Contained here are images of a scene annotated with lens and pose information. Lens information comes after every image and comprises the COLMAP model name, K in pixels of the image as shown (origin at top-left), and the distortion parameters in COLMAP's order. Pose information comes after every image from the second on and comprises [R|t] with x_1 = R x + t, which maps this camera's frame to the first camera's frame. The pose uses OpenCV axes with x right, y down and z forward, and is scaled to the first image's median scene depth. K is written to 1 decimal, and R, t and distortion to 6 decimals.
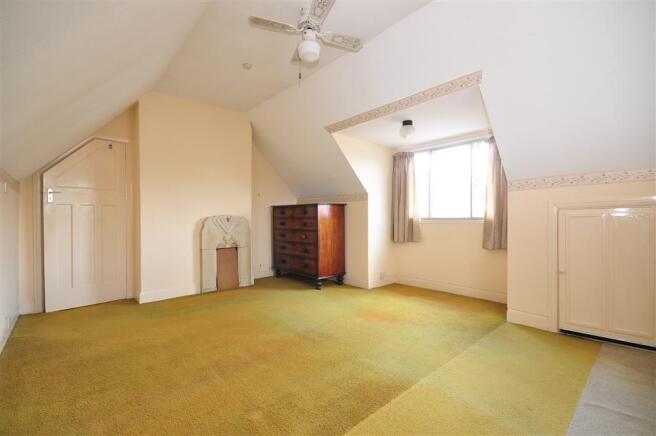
lens RADIAL K [[292.7, 0, 328.7], [0, 292.7, 219.7], [0, 0, 1]] dist [0.002800, 0.000281]
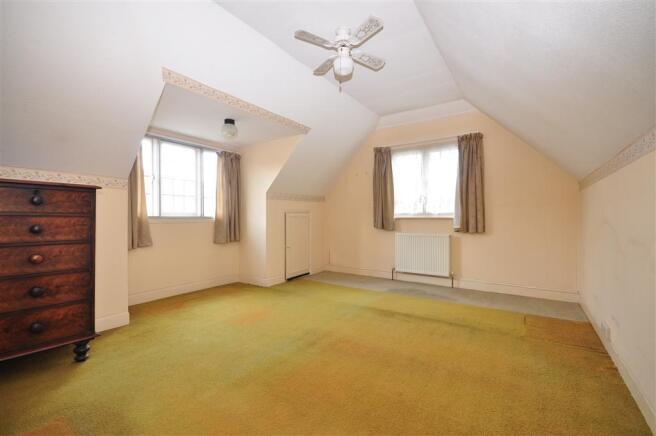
lens RADIAL K [[292.7, 0, 328.6], [0, 292.7, 217.1], [0, 0, 1]] dist [0.002800, 0.000281]
pose [[-0.247211, 0.005845, 0.968944, -0.633224], [0.004333, 0.999978, -0.004927, 0.001506], [-0.968952, 0.002980, -0.247231, 0.743854]]
